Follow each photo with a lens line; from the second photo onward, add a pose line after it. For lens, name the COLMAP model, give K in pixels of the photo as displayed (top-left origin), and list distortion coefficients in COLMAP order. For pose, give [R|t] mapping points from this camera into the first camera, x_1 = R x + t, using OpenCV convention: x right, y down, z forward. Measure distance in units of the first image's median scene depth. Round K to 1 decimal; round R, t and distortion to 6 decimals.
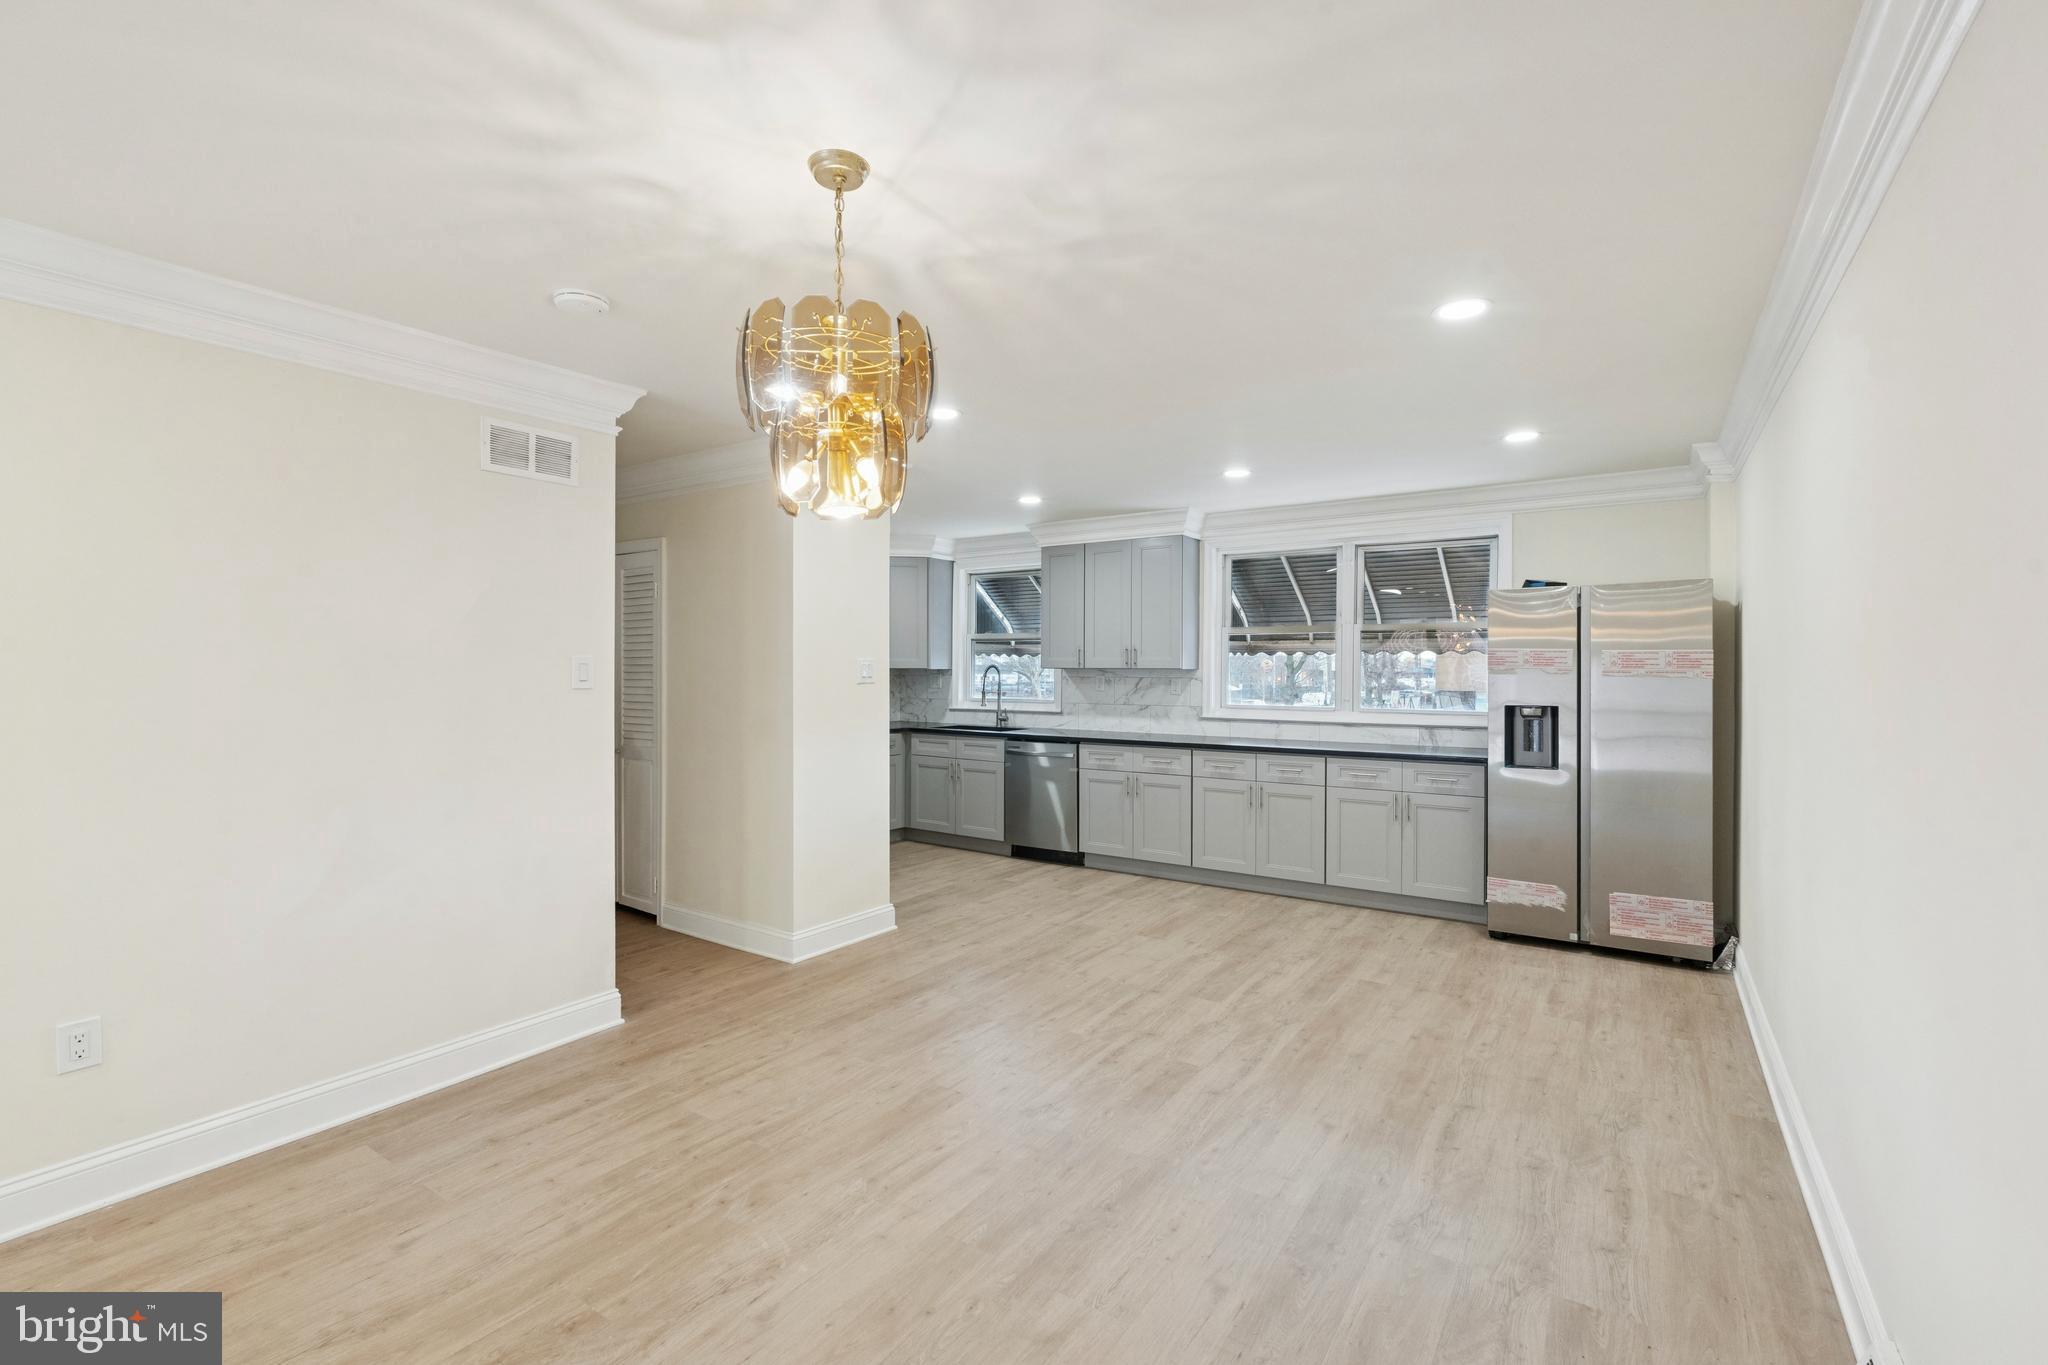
lens RADIAL K [[907.9, 0, 1025.2], [0, 907.9, 679.3], [0, 0, 1]] dist [-0.001132, 0.000032]
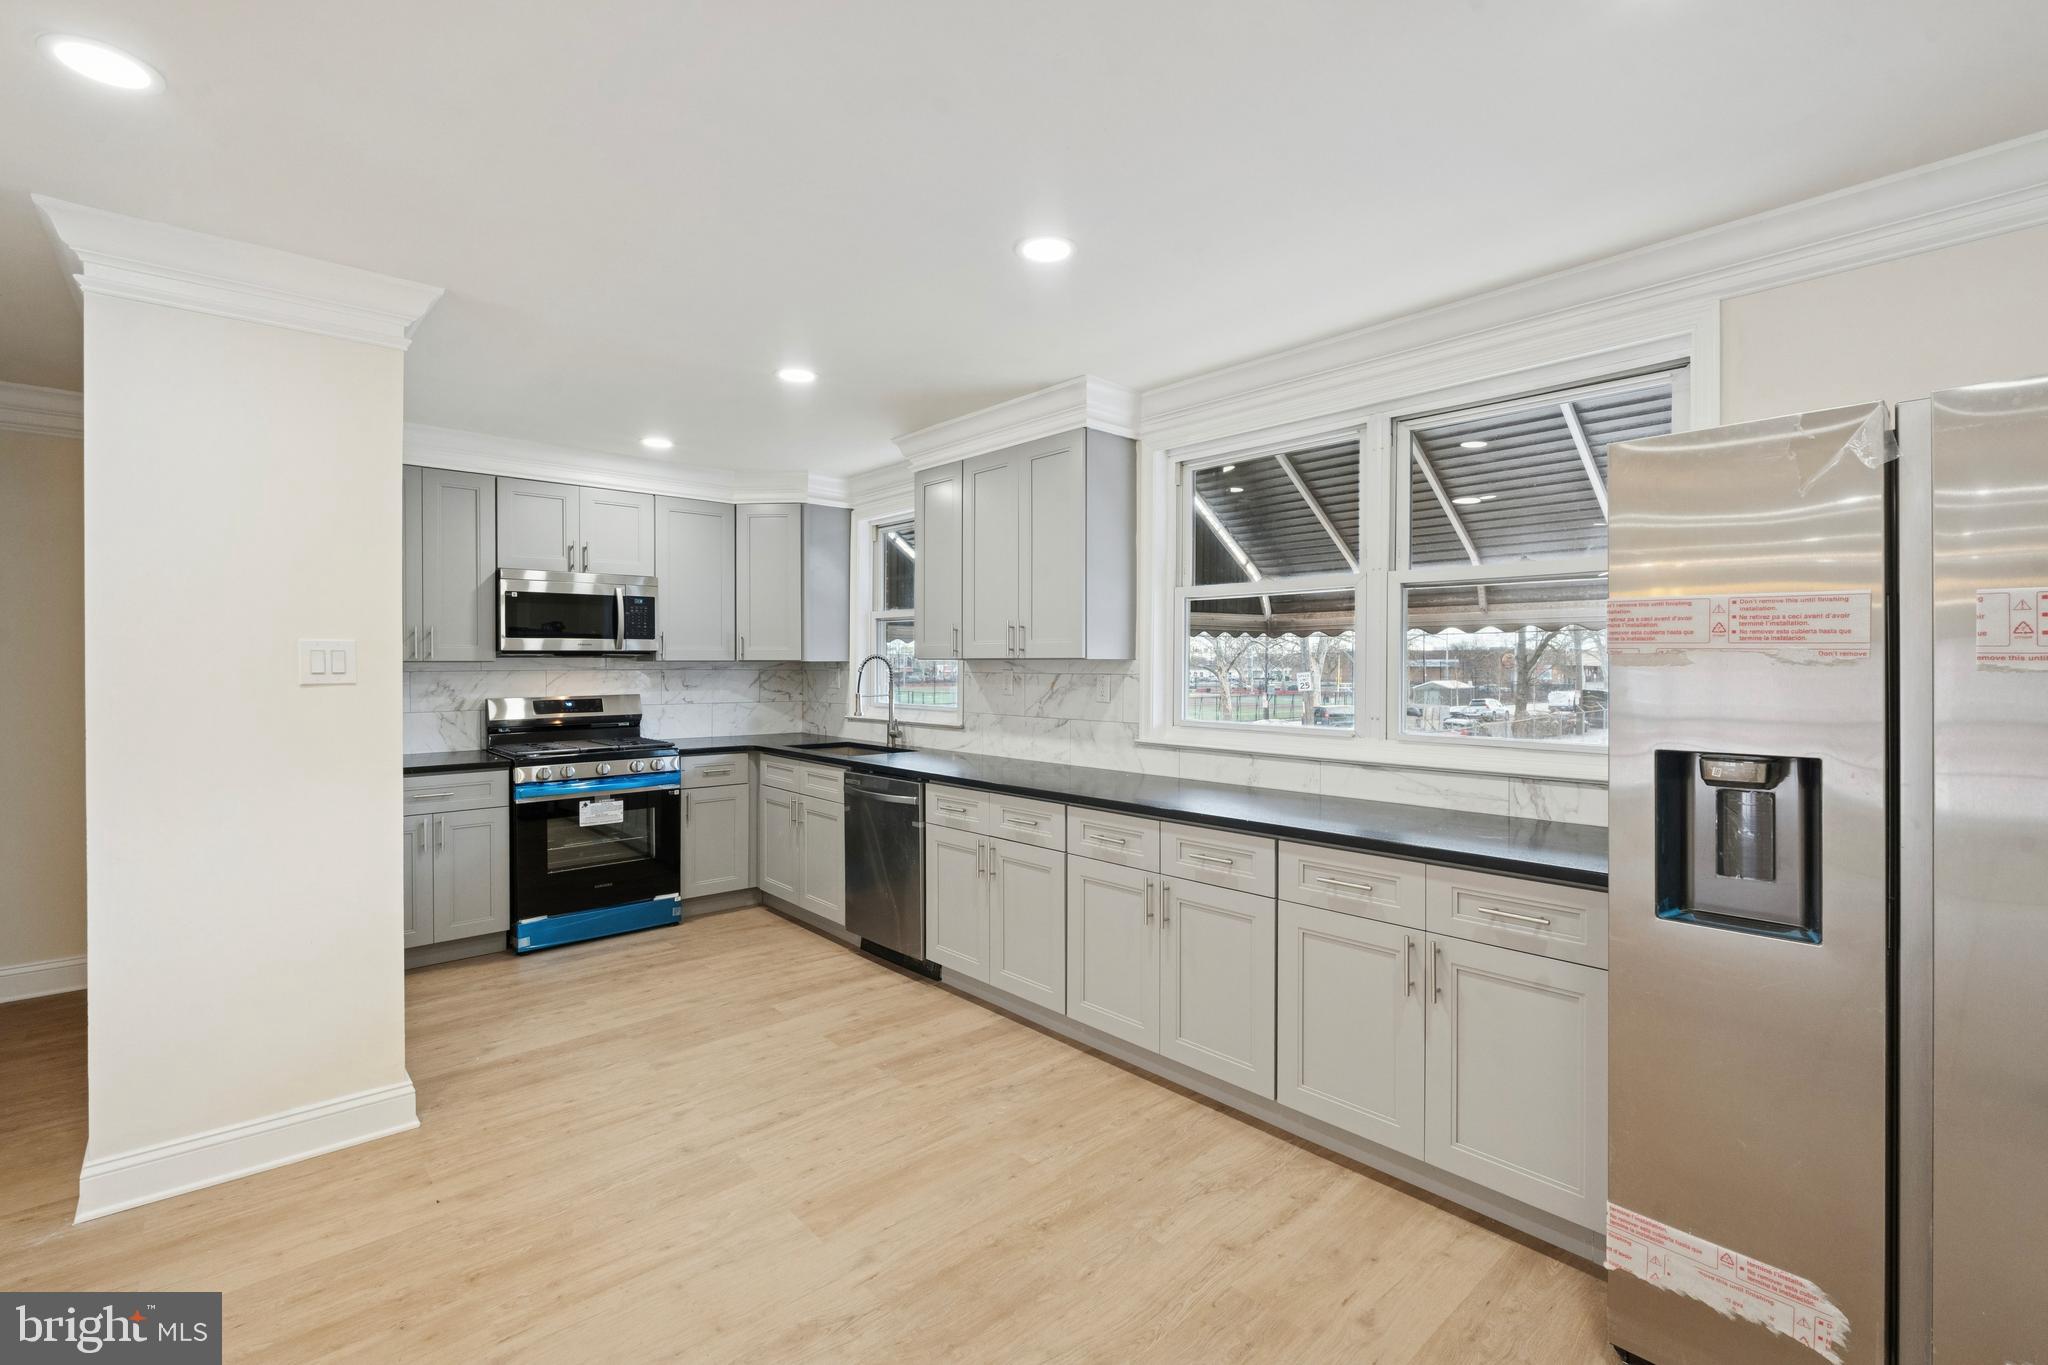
lens RADIAL K [[907.9, 0, 1022.0], [0, 907.9, 671.0], [0, 0, 1]] dist [-0.001132, 0.000032]
pose [[0.971871, 0.001003, -0.235512, 0.287822], [-0.002191, 0.999986, -0.004782, -0.000913], [0.235504, 0.005164, 0.971860, 0.457332]]
